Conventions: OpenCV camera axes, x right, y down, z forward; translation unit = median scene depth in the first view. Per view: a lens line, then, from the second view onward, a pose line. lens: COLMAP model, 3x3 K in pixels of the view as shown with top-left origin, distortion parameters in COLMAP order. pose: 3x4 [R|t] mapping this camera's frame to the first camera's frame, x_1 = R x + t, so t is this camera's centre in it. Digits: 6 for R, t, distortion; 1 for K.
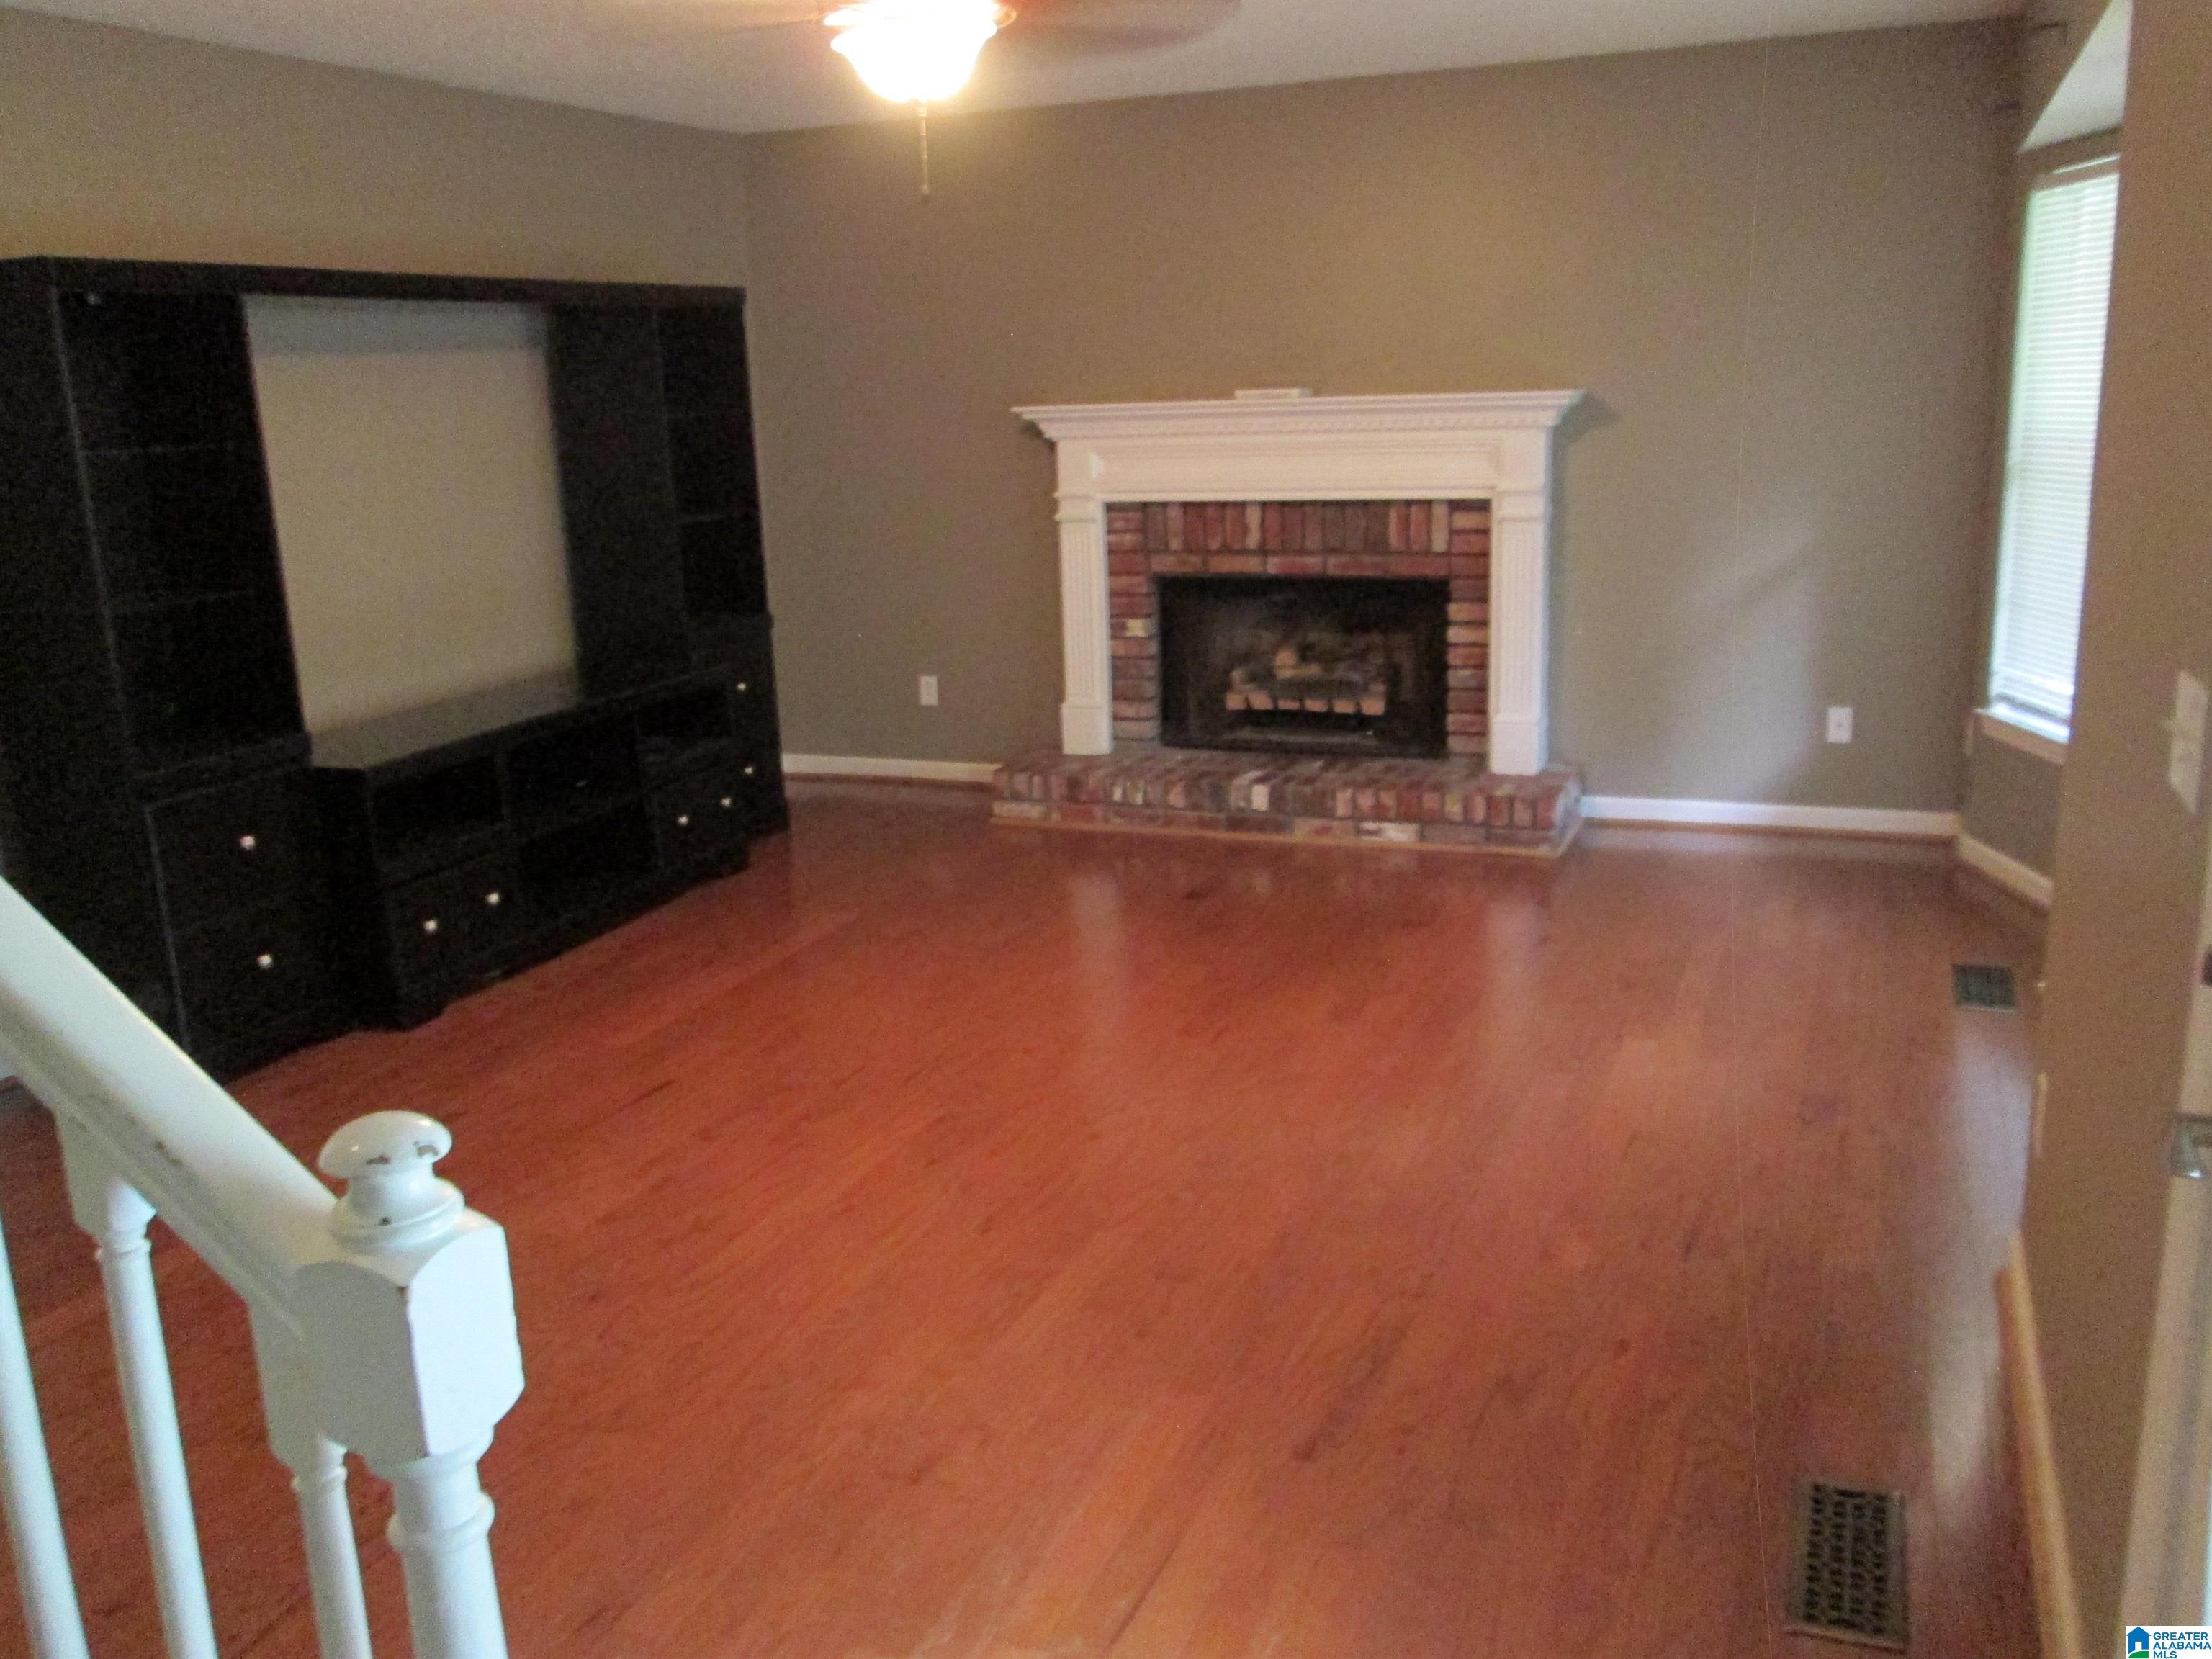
lens RADIAL K [[1847.6, 0, 1107.9], [0, 1847.6, 827.5], [0, 0, 1]] dist [-0.047339, 0.047514]
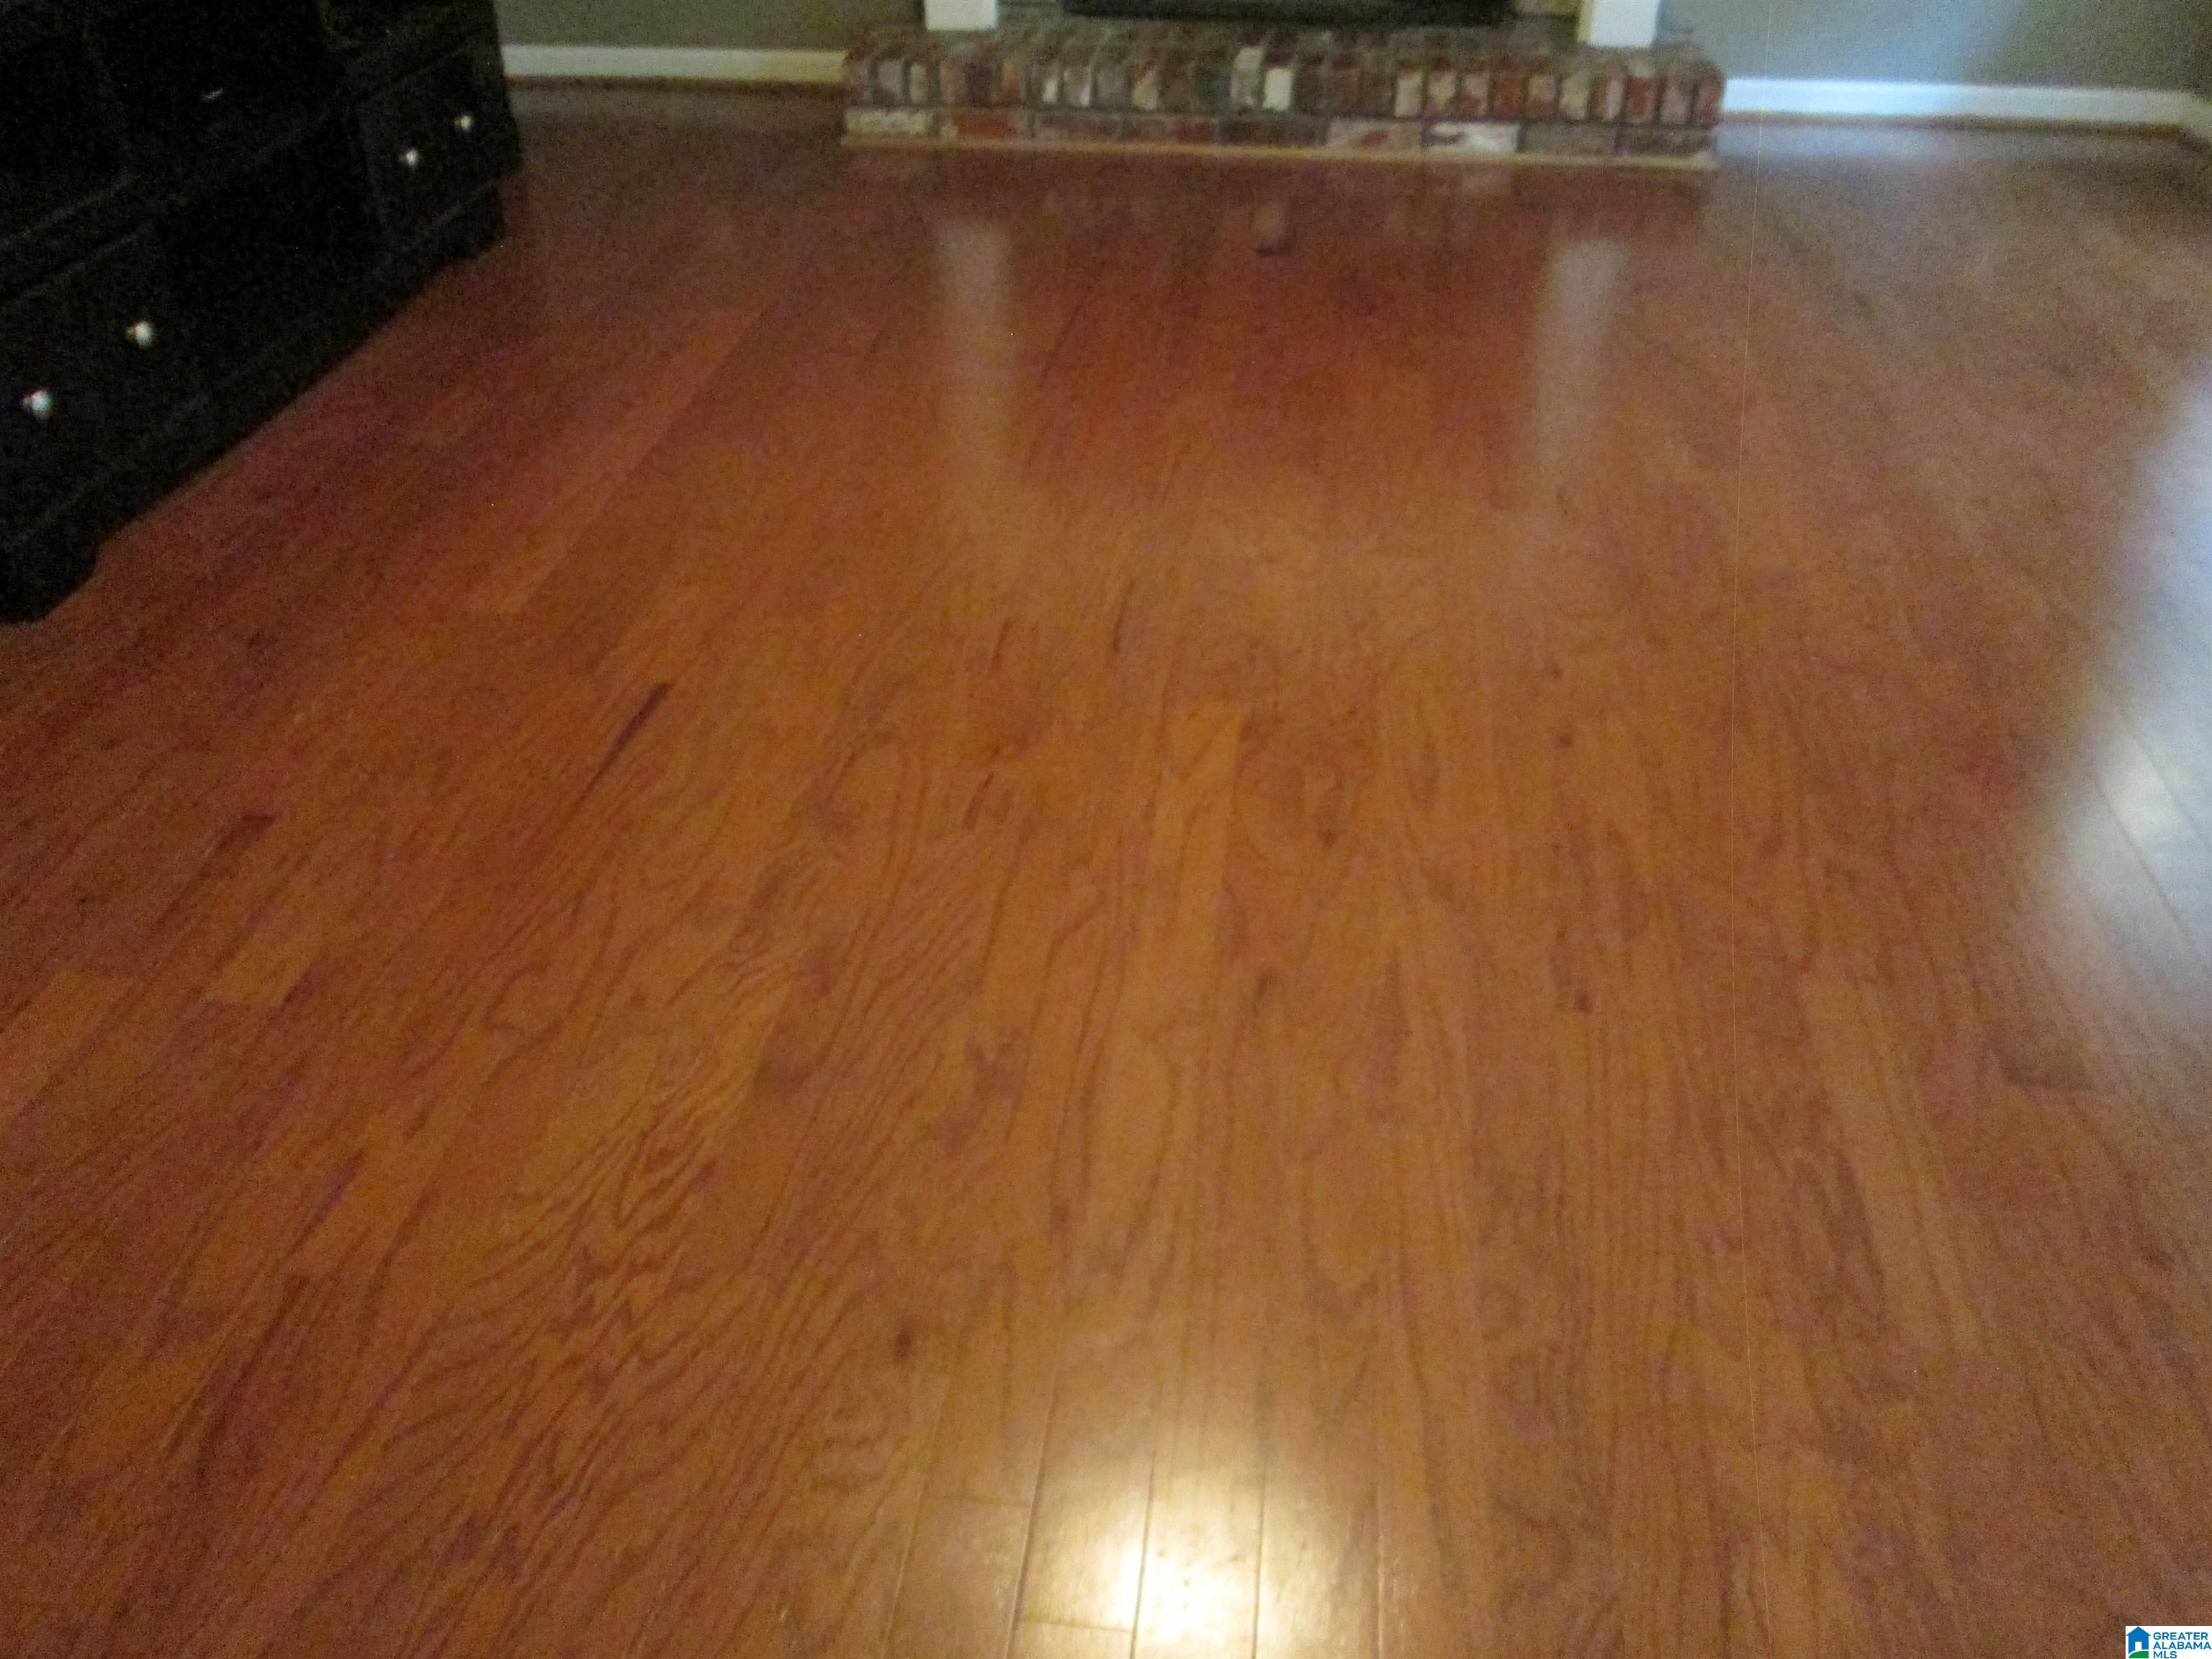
lens RADIAL K [[1847.6, 0, 1107.9], [0, 1847.6, 827.5], [0, 0, 1]] dist [-0.047339, 0.047514]
pose [[0.965765, -0.118539, 0.230752, -0.160976], [0.031636, 0.936675, 0.348768, 0.000253], [-0.257482, -0.329528, 0.908358, 0.328478]]
